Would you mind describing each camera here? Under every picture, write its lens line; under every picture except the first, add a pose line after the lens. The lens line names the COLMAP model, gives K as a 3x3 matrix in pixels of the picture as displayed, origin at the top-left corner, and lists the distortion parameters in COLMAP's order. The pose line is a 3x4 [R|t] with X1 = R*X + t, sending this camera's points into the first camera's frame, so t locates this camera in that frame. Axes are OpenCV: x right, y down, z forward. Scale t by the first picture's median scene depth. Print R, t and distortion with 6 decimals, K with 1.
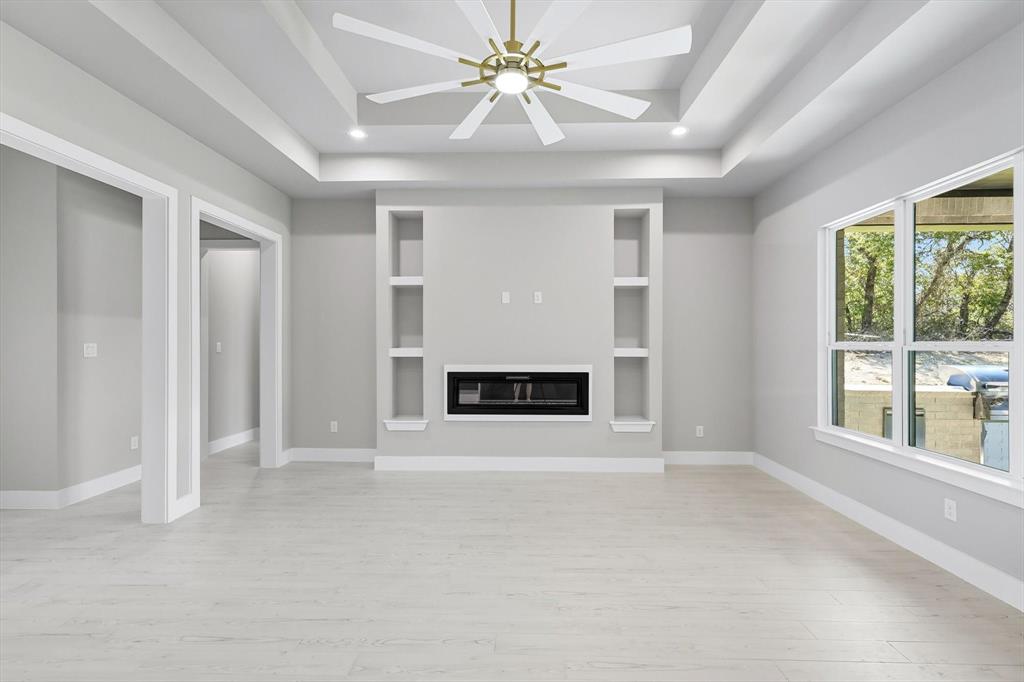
lens RADIAL K [[457.7, 0, 509.0], [0, 457.7, 341.6], [0, 0, 1]] dist [-0.000380, -0.000498]
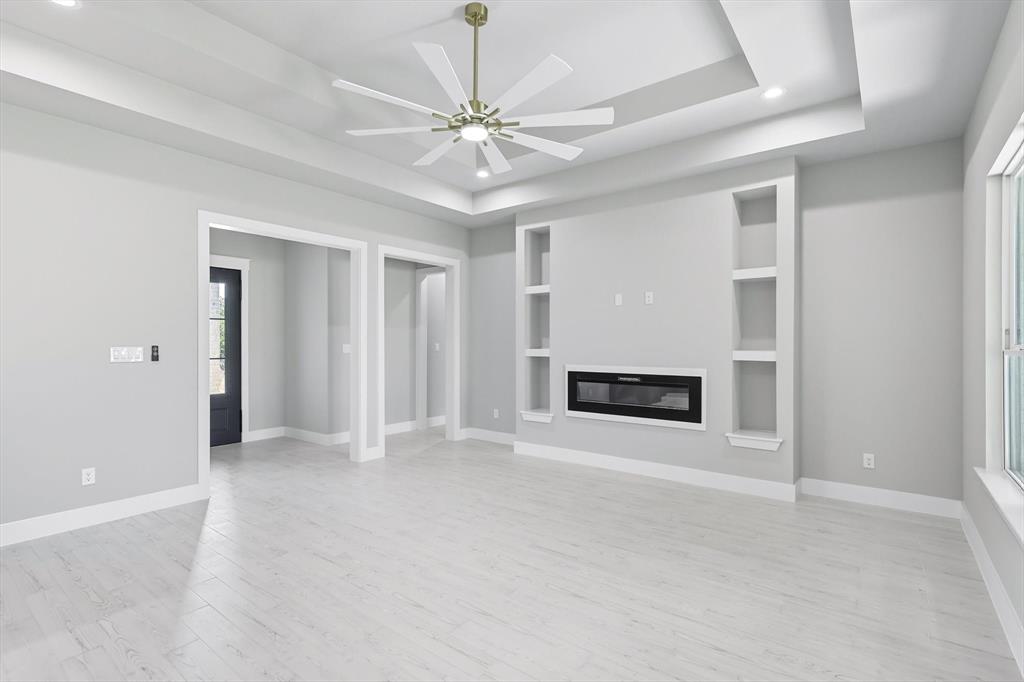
lens RADIAL K [[477.6, 0, 516.8], [0, 477.6, 341.6], [0, 0, 1]] dist [0.002954, 0.000184]
pose [[0.812099, -0.001619, -0.583518, 0.429227], [0.001751, 0.999998, -0.000338, -0.003548], [0.583518, -0.000747, 0.812100, 0.009555]]
